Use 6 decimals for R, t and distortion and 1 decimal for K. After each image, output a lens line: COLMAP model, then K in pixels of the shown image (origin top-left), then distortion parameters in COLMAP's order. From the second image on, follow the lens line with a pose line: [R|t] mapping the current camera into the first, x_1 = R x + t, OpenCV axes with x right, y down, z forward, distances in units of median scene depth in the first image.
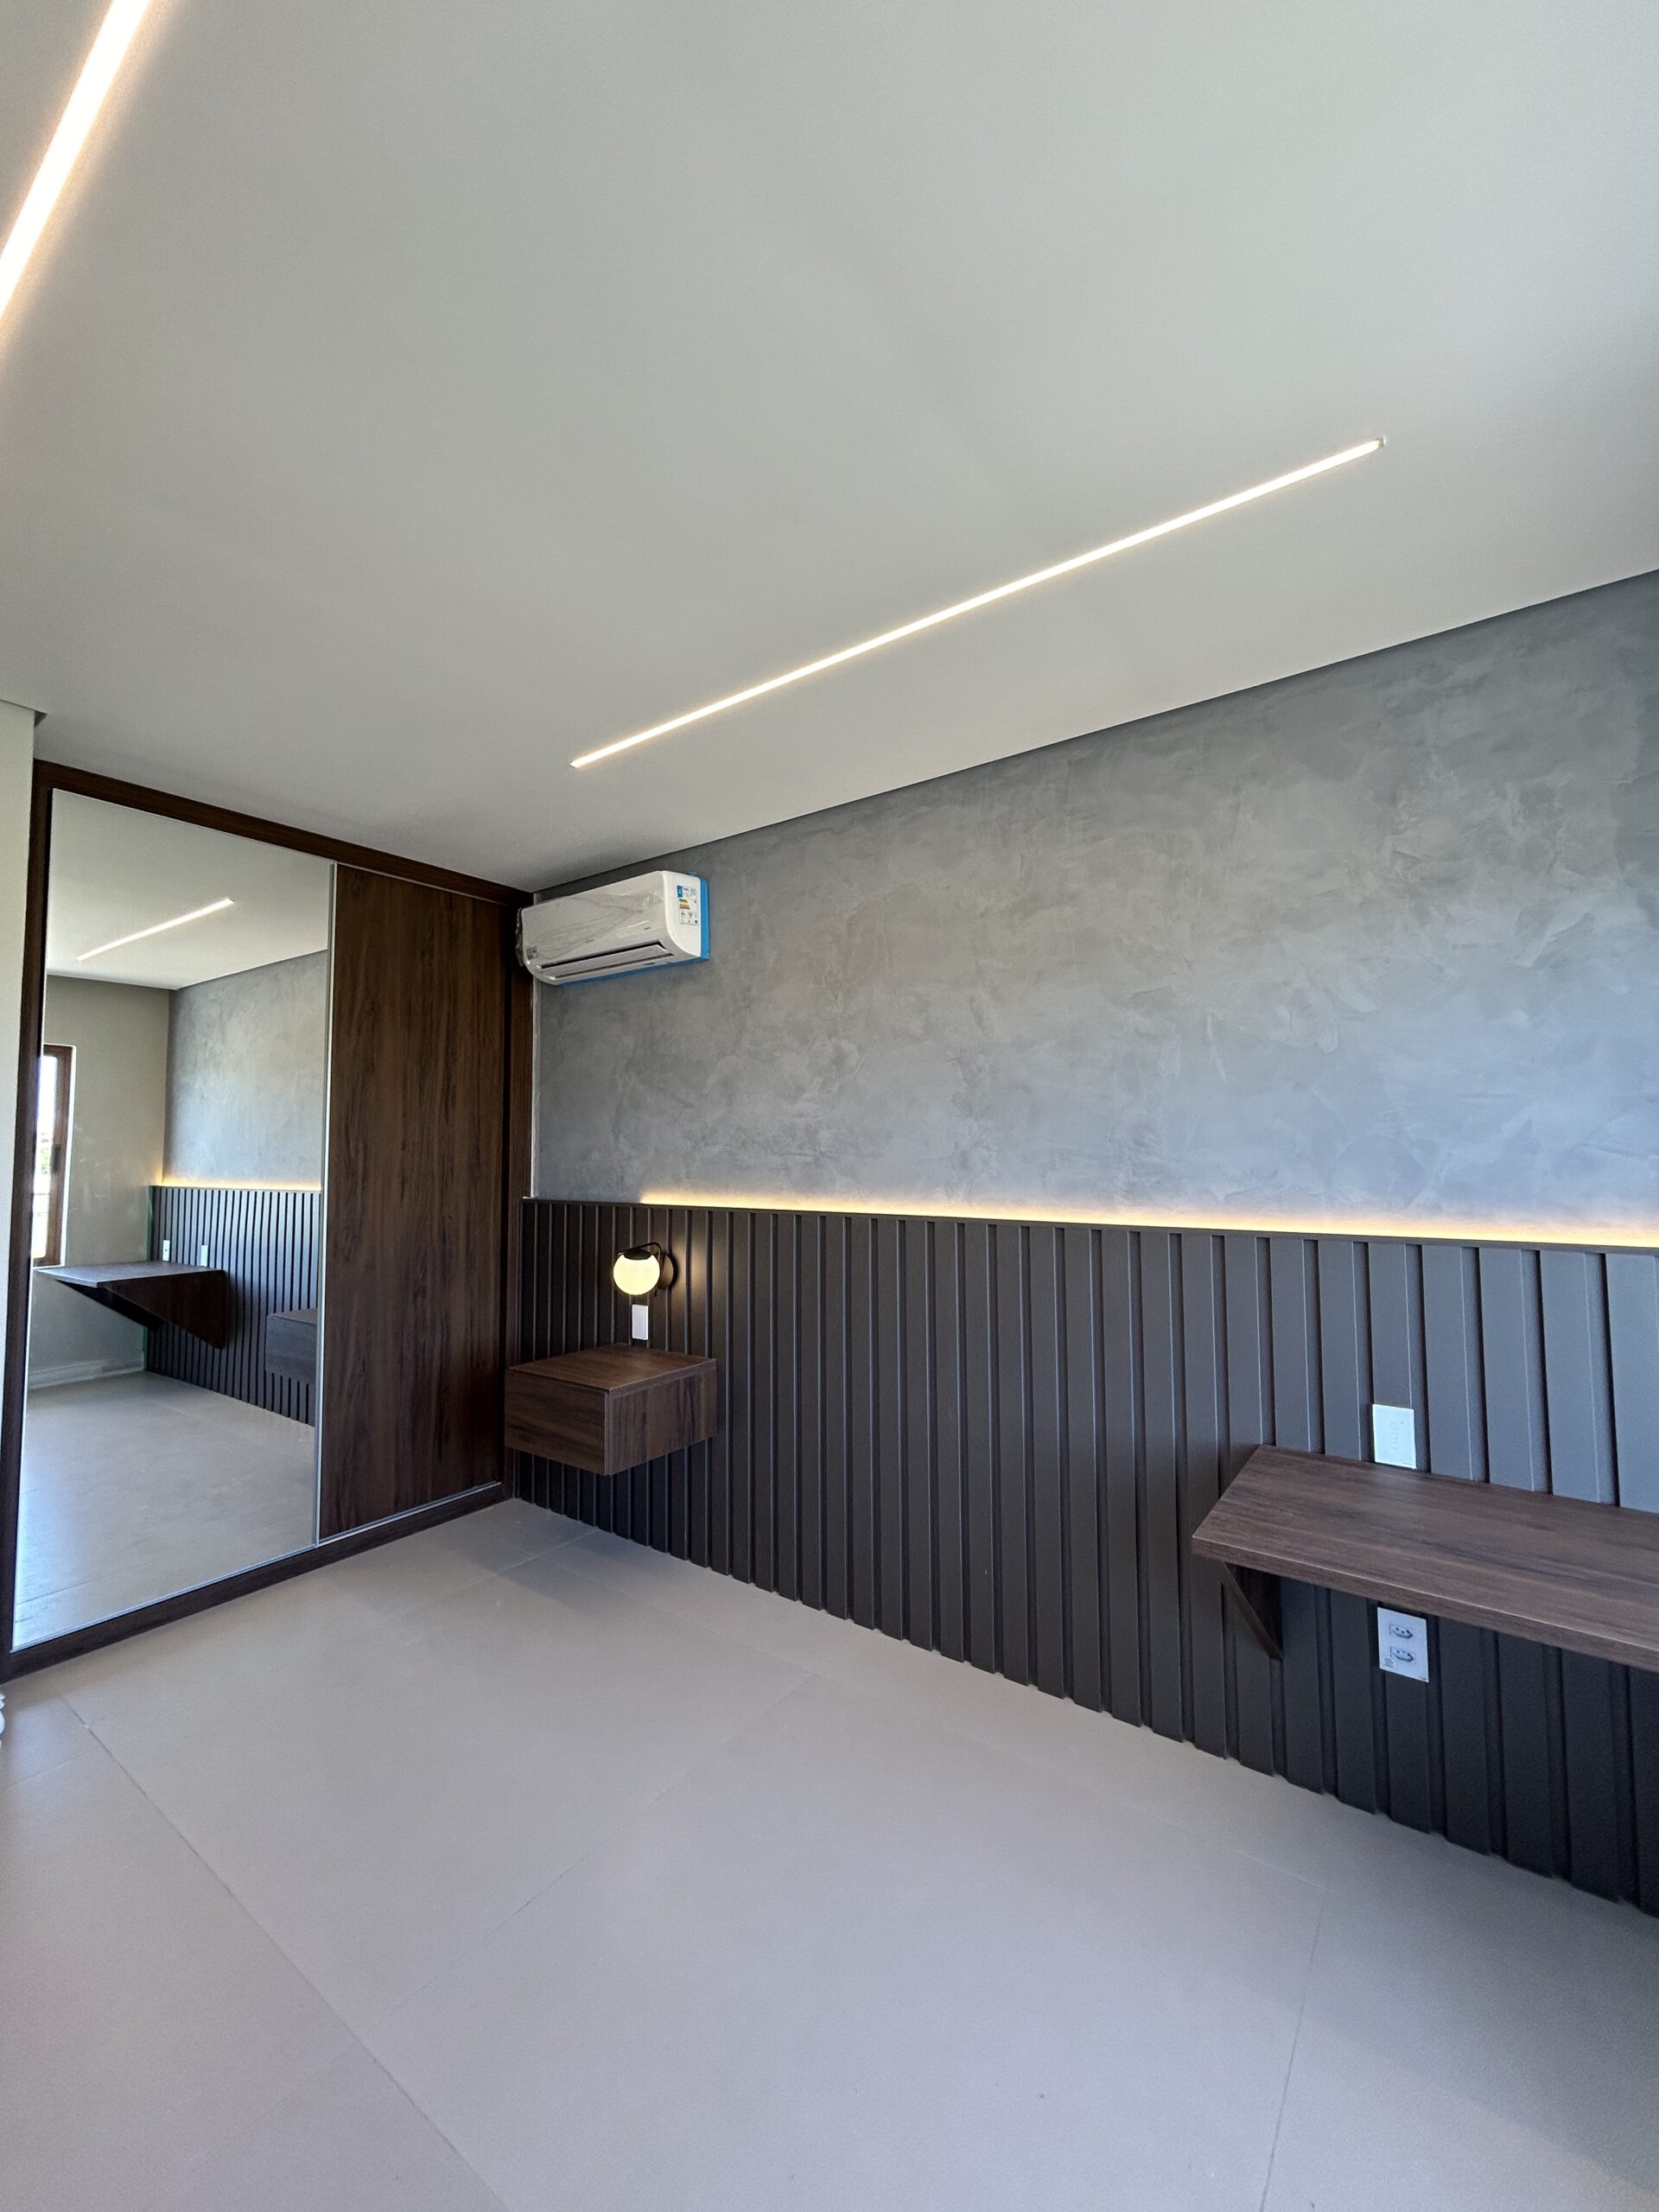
lens RADIAL K [[872.1, 0, 829.5], [0, 872.1, 1106.0], [0, 0, 1]] dist [-0.000589, -0.000039]
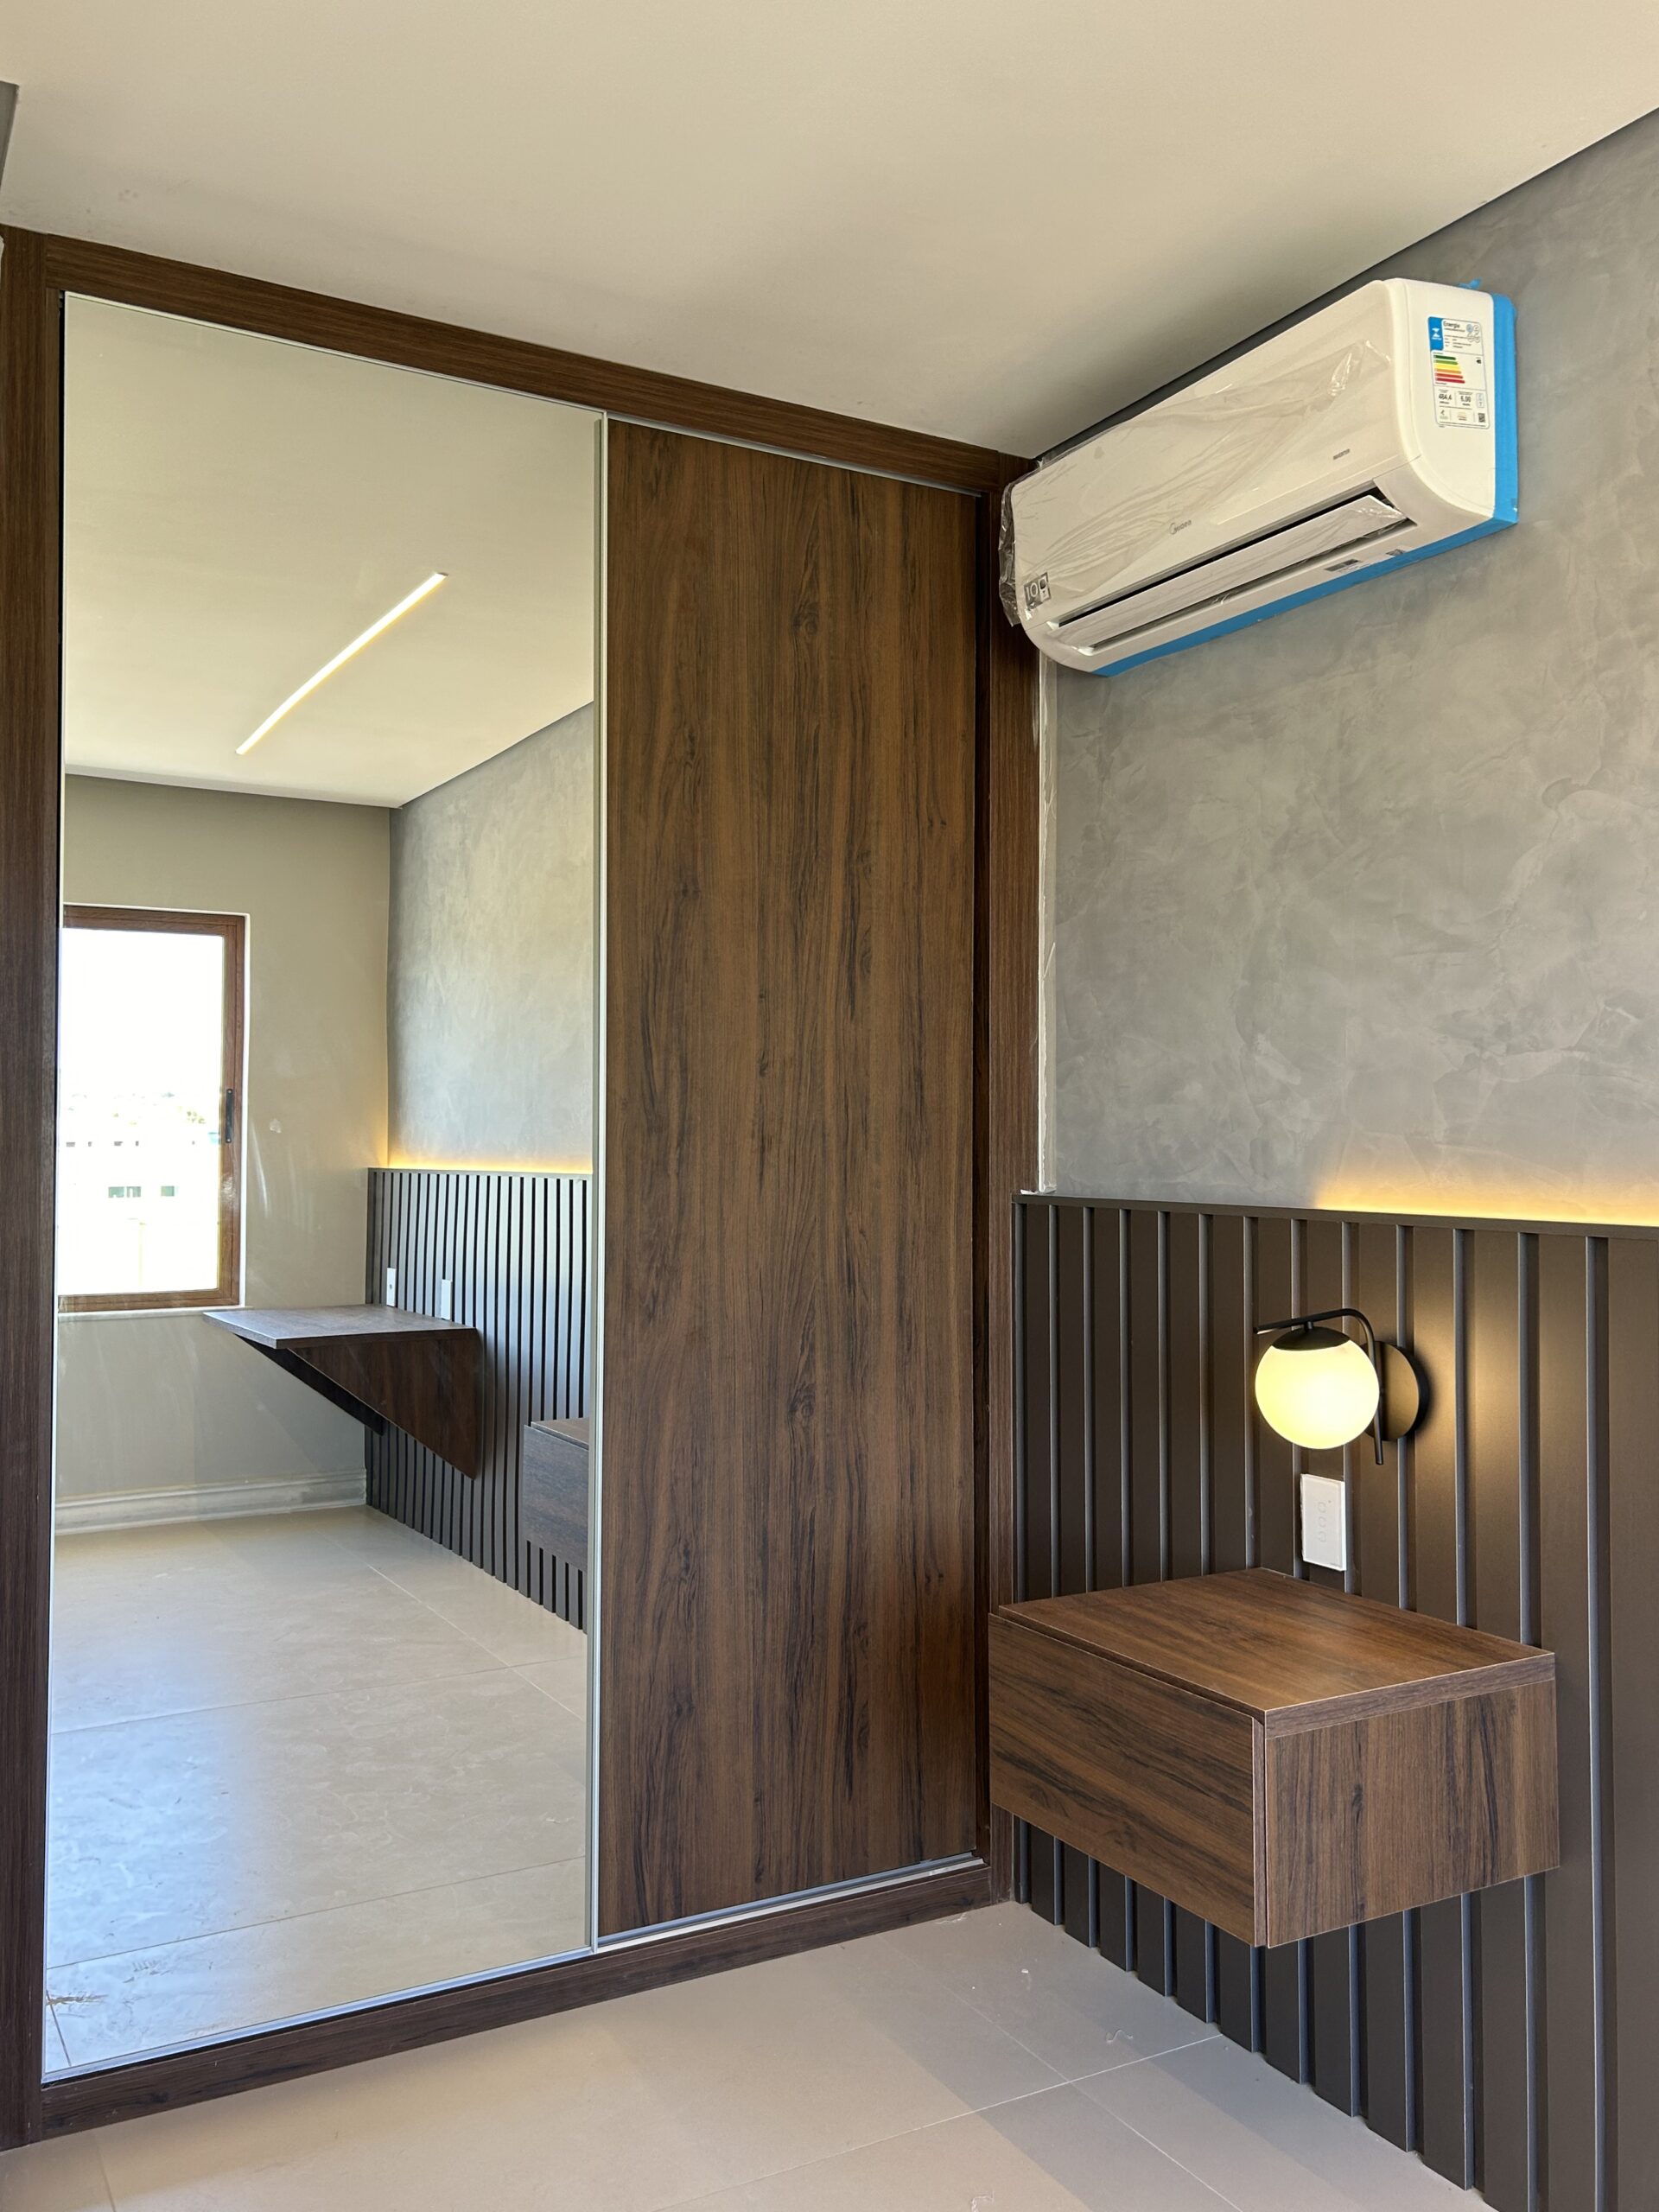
lens RADIAL K [[1811.1, 0, 829.5], [0, 1811.1, 1106.0], [0, 0, 1]] dist [0.049671, -0.007932]
pose [[0.905901, 0.000371, -0.423489, -0.072002], [0.016289, 0.999229, 0.035721, 0.033971], [0.423175, -0.039258, 0.905197, 0.189044]]
